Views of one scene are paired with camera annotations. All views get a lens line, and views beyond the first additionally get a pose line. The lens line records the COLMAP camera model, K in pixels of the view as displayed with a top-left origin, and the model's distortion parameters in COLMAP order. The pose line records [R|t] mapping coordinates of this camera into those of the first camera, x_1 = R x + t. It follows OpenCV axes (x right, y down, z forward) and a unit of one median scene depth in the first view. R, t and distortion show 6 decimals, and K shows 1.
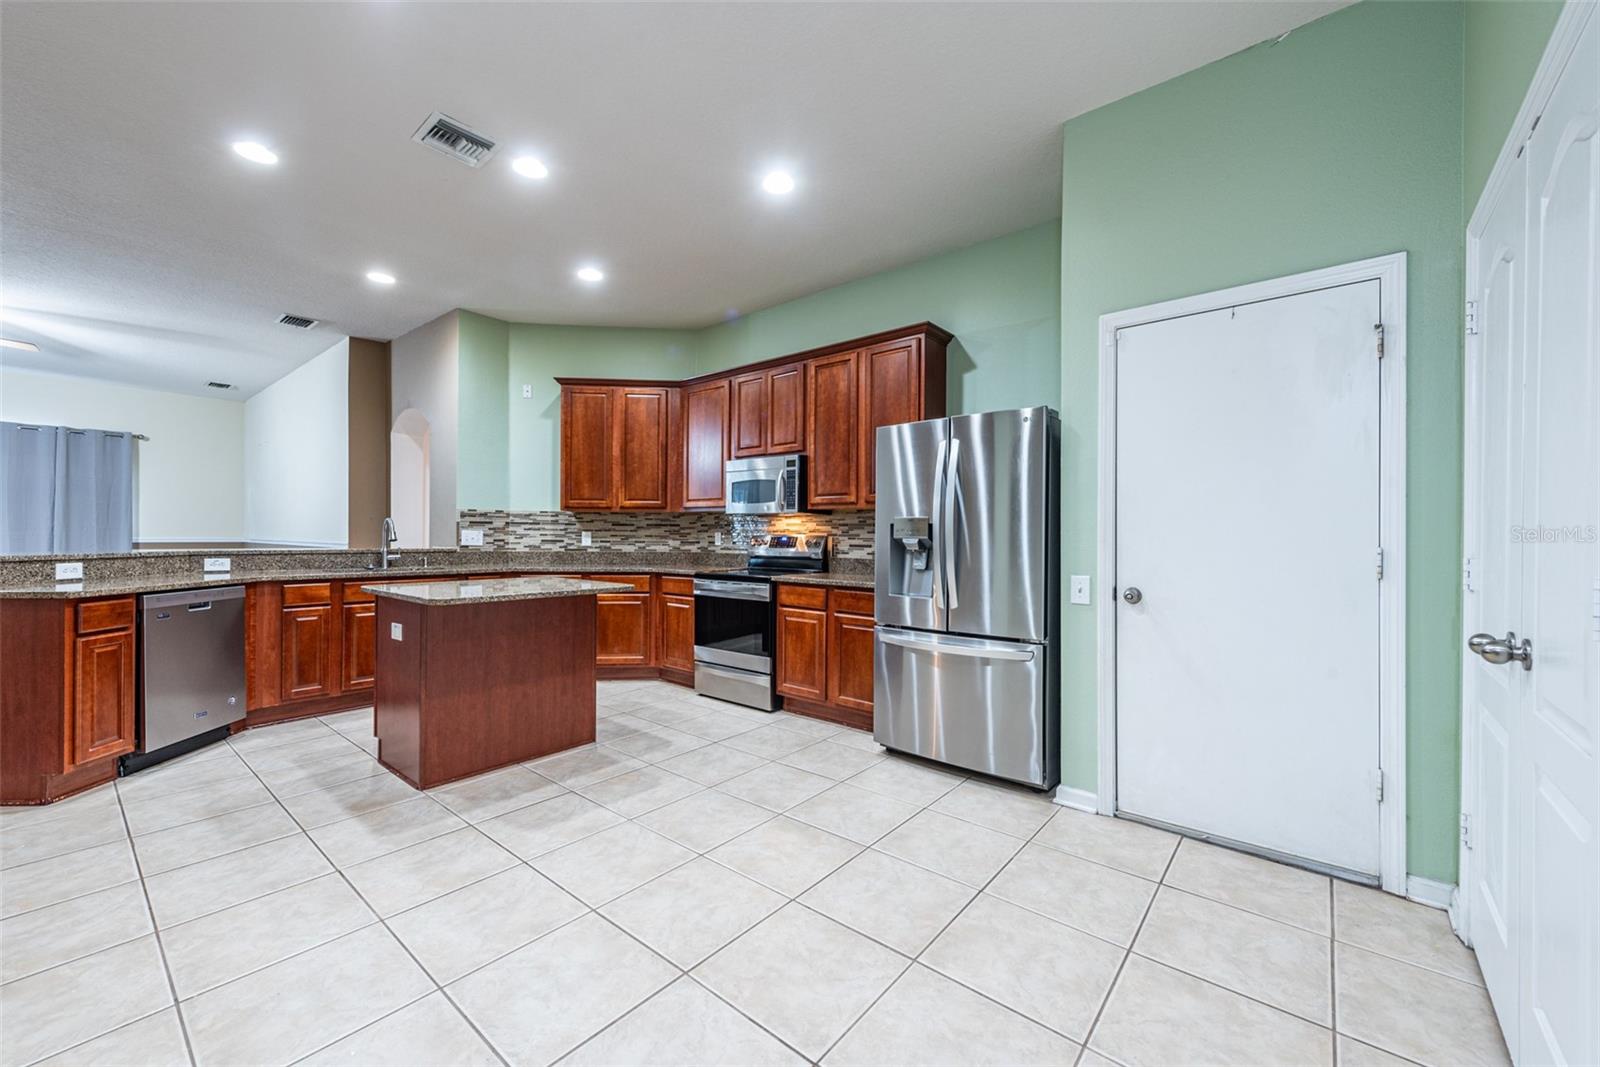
lens RADIAL K [[630.2, 0, 793.1], [0, 630.2, 533.9], [0, 0, 1]] dist [0.018760, -0.005457]
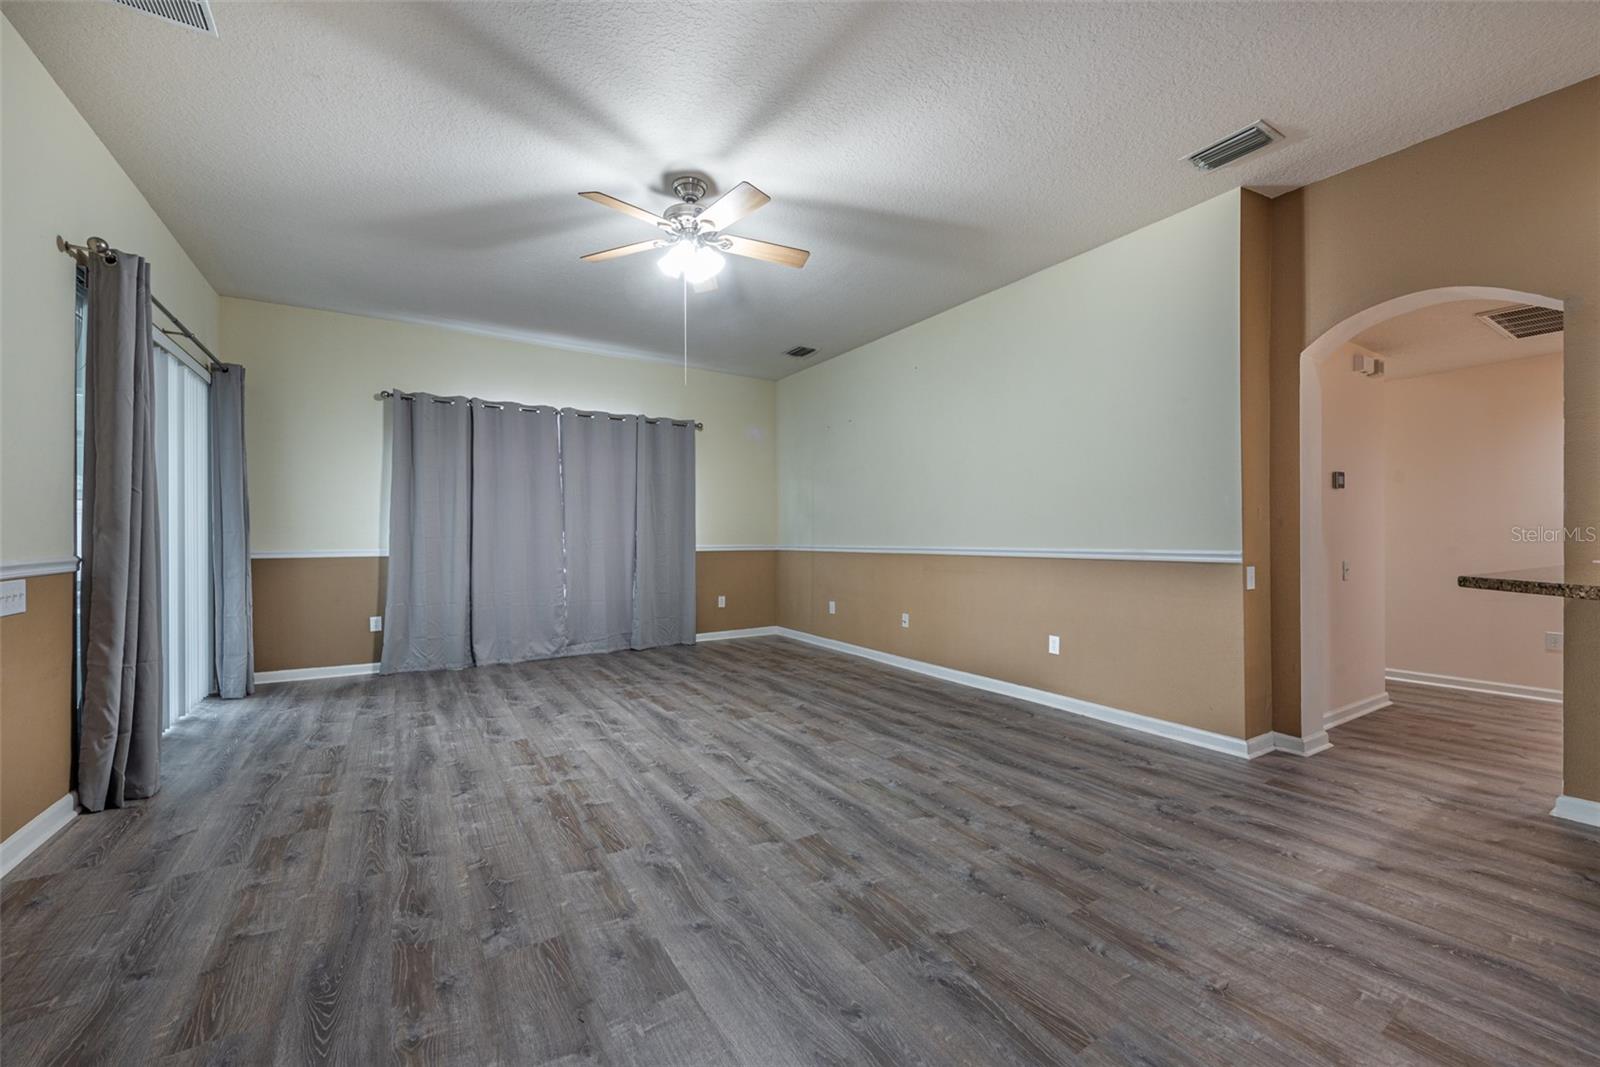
lens RADIAL K [[630.2, 0, 779.9], [0, 630.2, 534.7], [0, 0, 1]] dist [0.018760, -0.005457]
pose [[0.949620, -0.009802, -0.313250, -1.453356], [0.007530, 0.999936, -0.008463, -0.001743], [0.313313, 0.005678, 0.949633, 0.526523]]
